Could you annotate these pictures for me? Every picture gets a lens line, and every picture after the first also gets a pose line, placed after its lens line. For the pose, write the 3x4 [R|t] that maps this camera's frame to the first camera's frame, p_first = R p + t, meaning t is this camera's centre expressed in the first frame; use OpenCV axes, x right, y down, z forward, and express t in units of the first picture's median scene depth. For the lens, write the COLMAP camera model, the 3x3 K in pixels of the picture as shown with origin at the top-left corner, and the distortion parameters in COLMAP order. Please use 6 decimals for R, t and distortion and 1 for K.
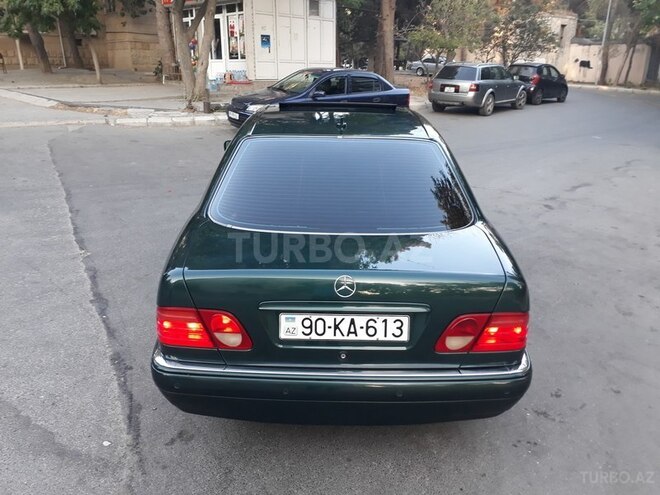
lens RADIAL K [[520.6, 0, 330.0], [0, 520.6, 247.5], [0, 0, 1]] dist [0.036224, -0.056102]
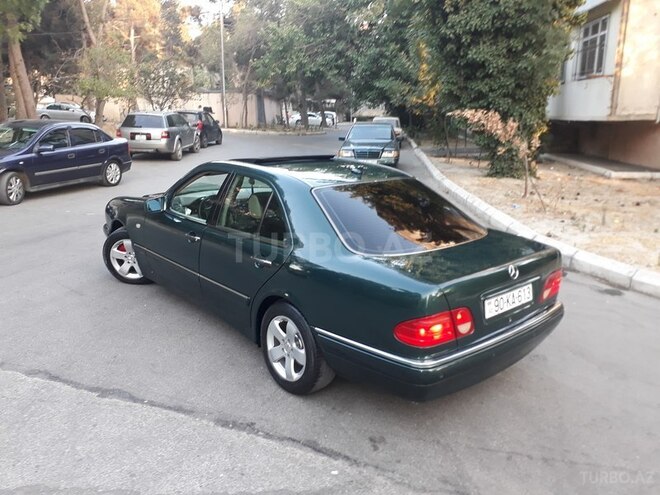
lens RADIAL K [[520.6, 0, 330.0], [0, 520.6, 247.5], [0, 0, 1]] dist [0.036224, -0.056102]
pose [[0.762185, -0.170000, 0.624639, -0.156668], [0.217584, 0.976042, 0.000141, -0.013528], [-0.609698, 0.135804, 0.780913, 0.012393]]
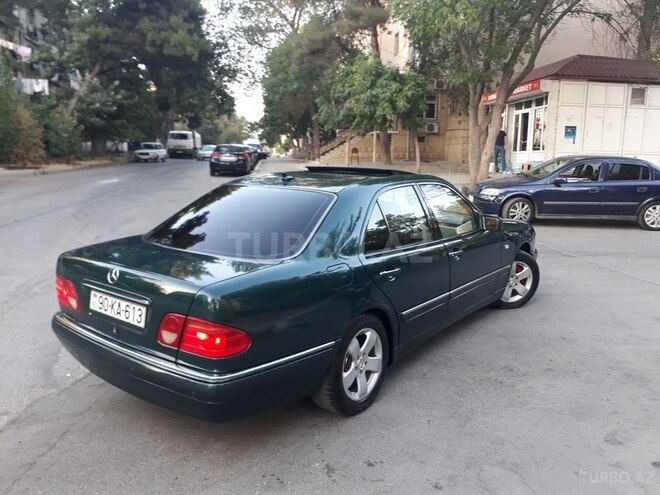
lens RADIAL K [[524.1, 0, 342.6], [0, 524.1, 271.6], [0, 0, 1]] dist [-0.013706, -0.008694]
pose [[0.804119, 0.124745, -0.581232, 0.148745], [-0.198691, 0.977904, -0.065004, 0.004251], [0.560280, 0.167757, 0.811137, 0.028177]]
